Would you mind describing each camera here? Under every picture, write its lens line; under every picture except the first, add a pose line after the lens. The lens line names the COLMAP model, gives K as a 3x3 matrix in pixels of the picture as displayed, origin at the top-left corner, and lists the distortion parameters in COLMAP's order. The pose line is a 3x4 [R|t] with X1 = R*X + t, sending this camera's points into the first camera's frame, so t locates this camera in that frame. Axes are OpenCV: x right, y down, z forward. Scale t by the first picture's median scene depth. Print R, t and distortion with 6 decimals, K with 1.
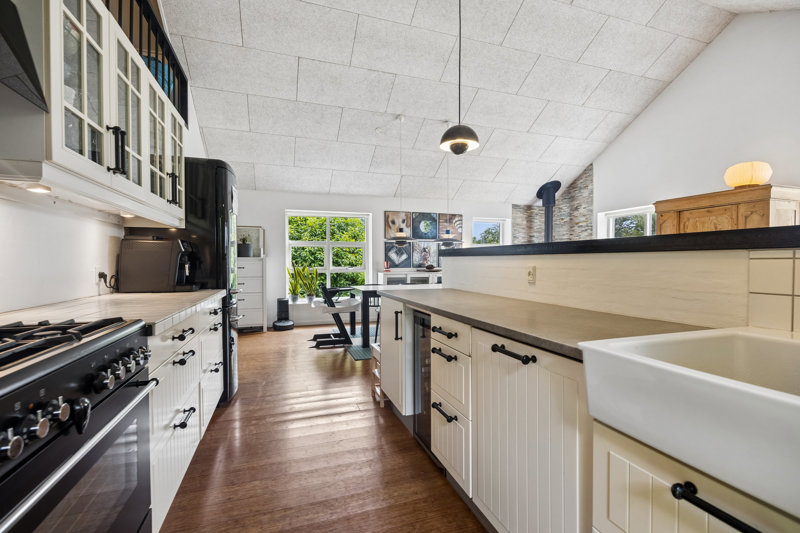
lens RADIAL K [[359.2, 0, 399.0], [0, 359.2, 267.7], [0, 0, 1]] dist [-0.003747, -0.000266]
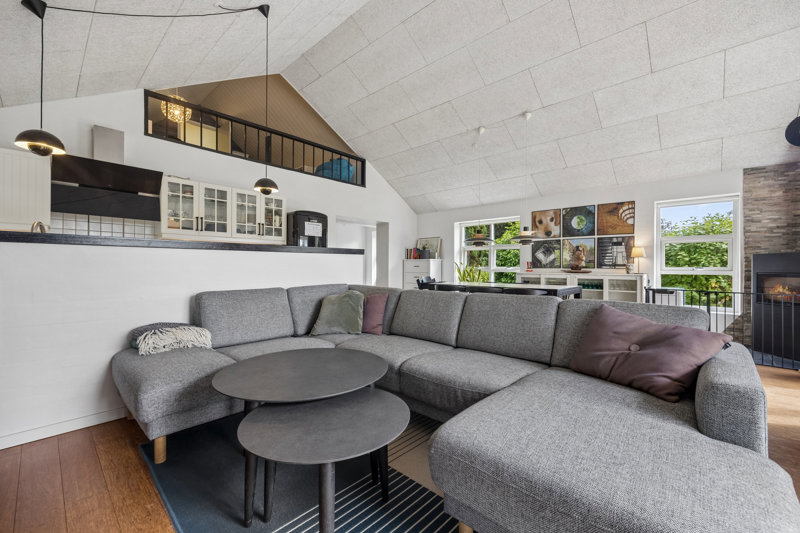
lens RADIAL K [[318.5, 0, 406.9], [0, 318.5, 266.8], [0, 0, 1]] dist [0.008887, -0.000405]
pose [[0.508147, 0.005728, -0.861251, 0.544967], [-0.019946, 0.999788, -0.005119, 0.008746], [0.861039, 0.019780, 0.508153, 0.235879]]
